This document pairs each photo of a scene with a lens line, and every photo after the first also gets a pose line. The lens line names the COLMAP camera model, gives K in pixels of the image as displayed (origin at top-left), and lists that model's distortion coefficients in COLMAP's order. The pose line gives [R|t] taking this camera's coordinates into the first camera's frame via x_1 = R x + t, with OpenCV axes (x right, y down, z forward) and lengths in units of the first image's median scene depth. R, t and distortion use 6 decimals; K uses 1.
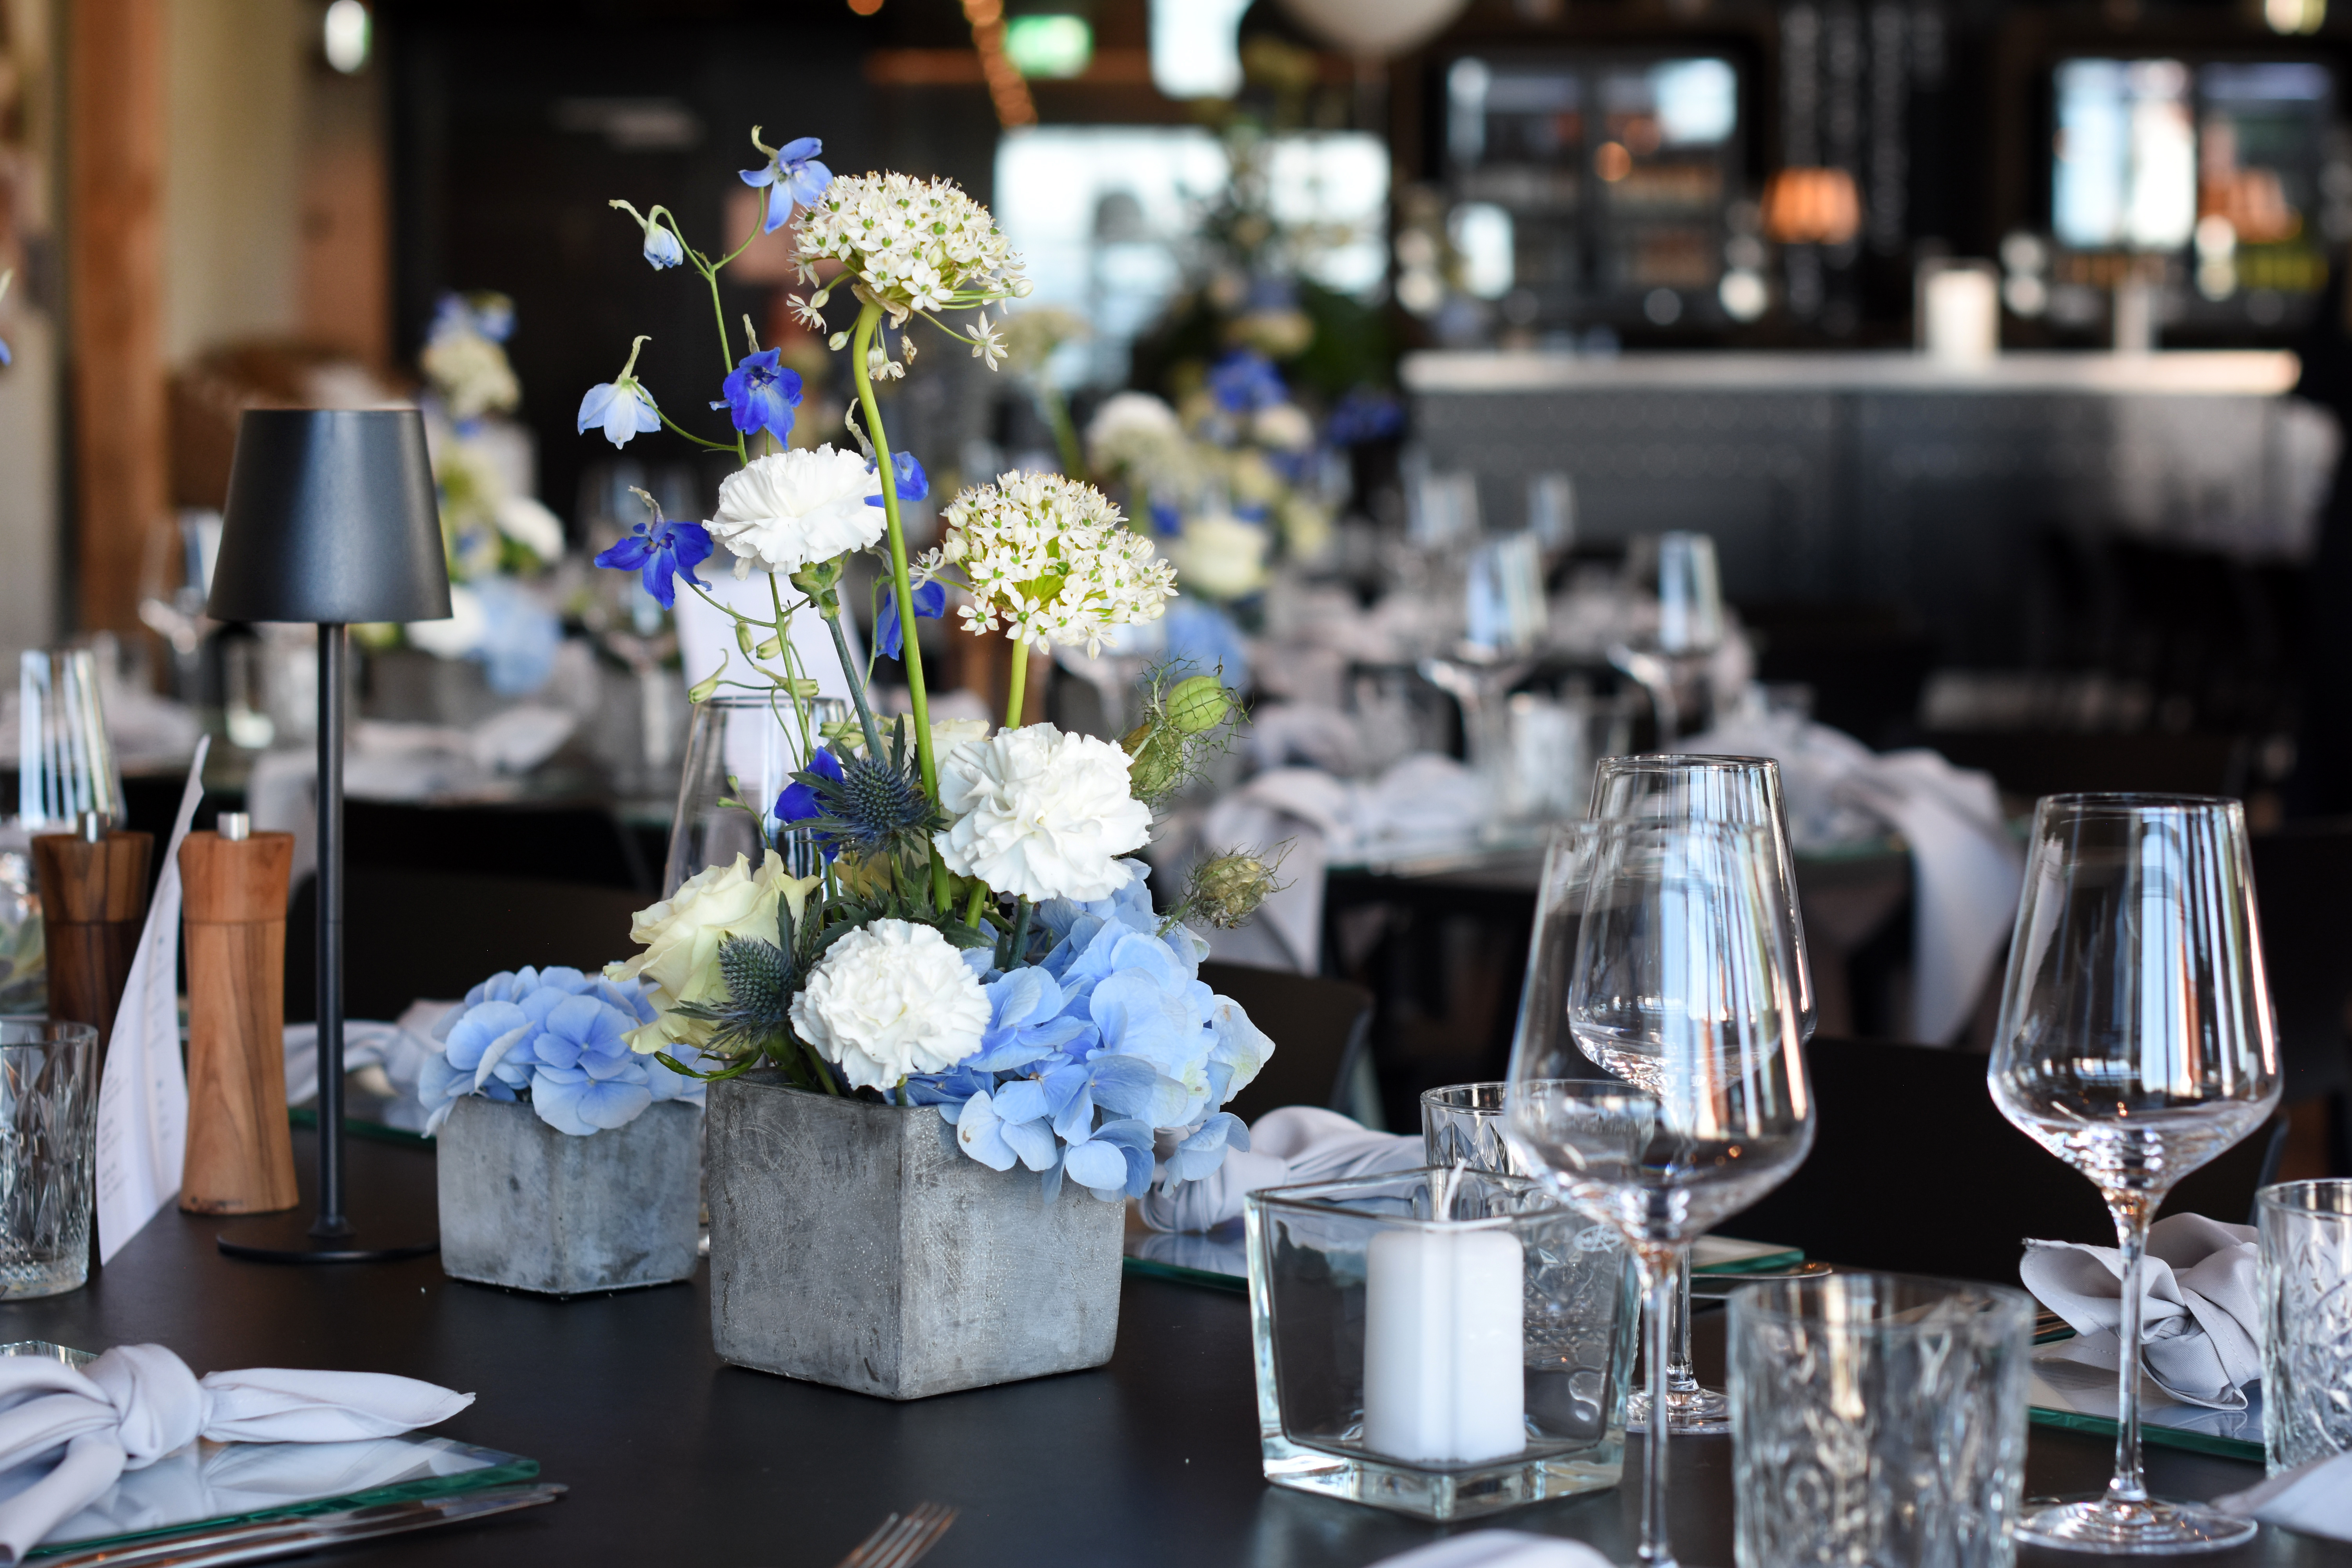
lens RADIAL K [[5071.3, 0, 1175.7], [0, 5071.3, 777.6], [0, 0, 1]] dist [-0.314253, 0.000000]
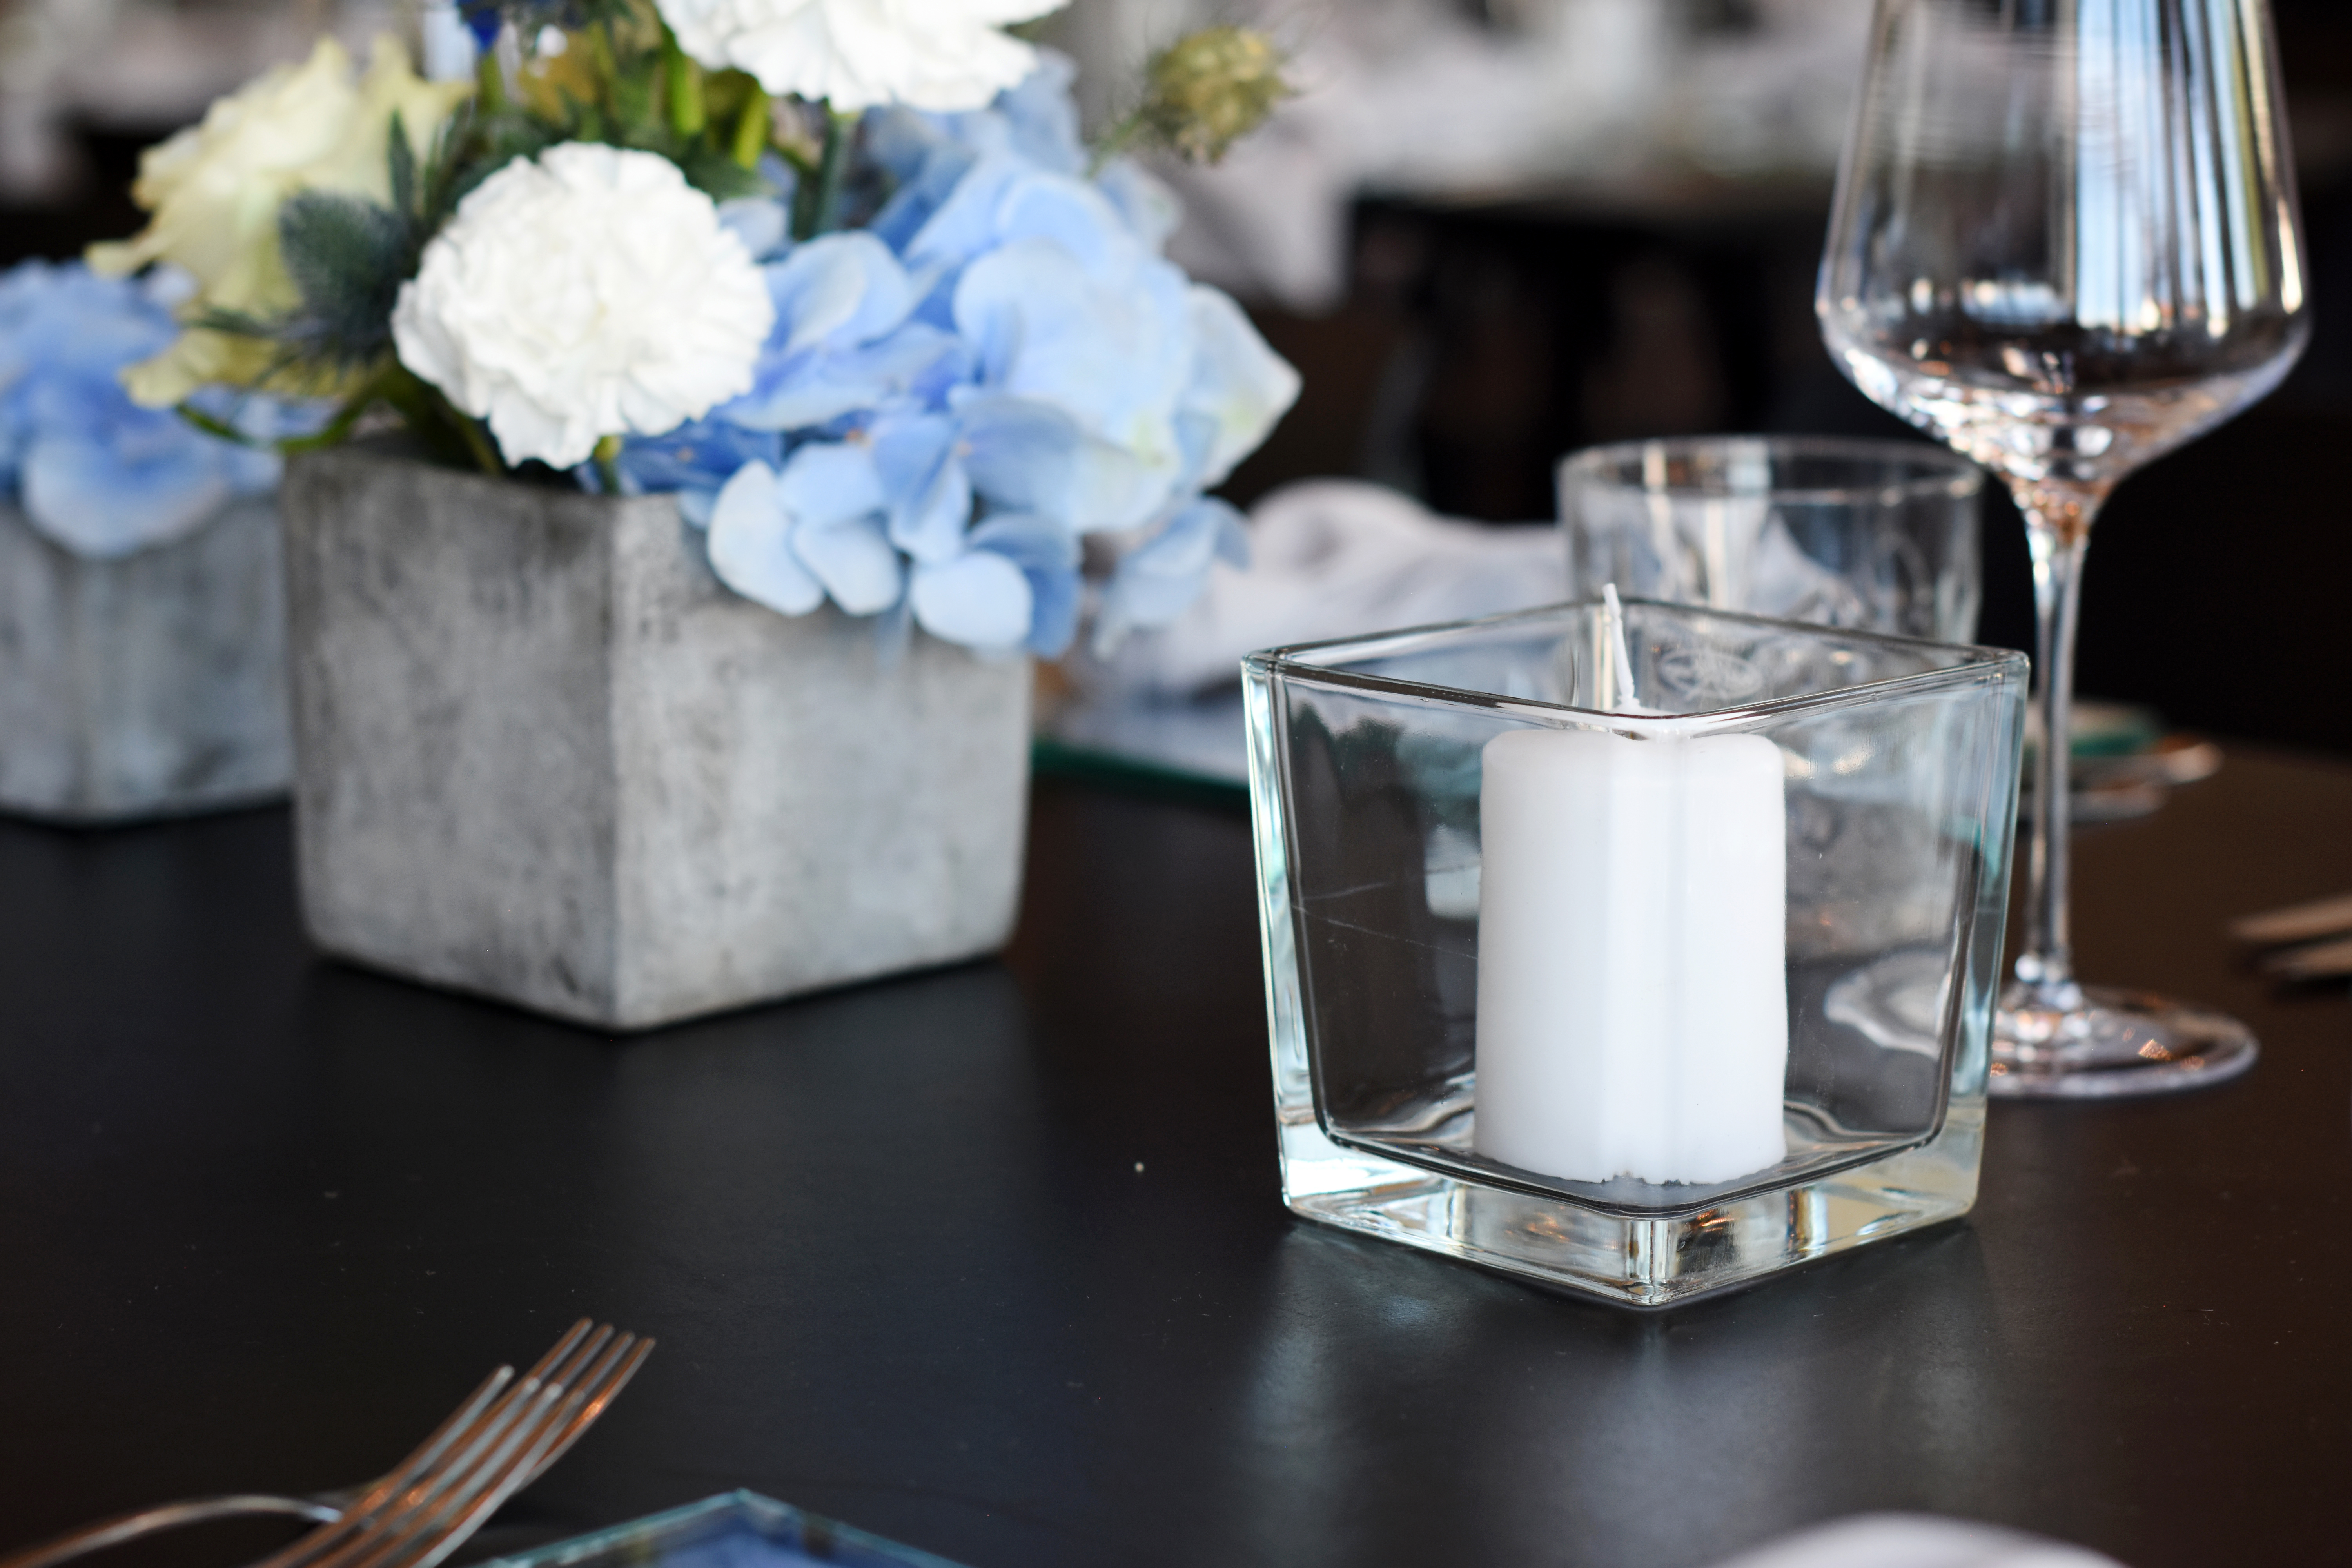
lens RADIAL K [[5071.3, 0, 1184.6], [0, 5071.3, 781.0], [0, 0, 1]] dist [-0.314253, 0.000000]
pose [[0.999985, -0.004720, 0.002602, 0.005789], [0.004365, 0.992458, 0.122510, 0.029171], [-0.003161, -0.122497, 0.992464, 0.454623]]
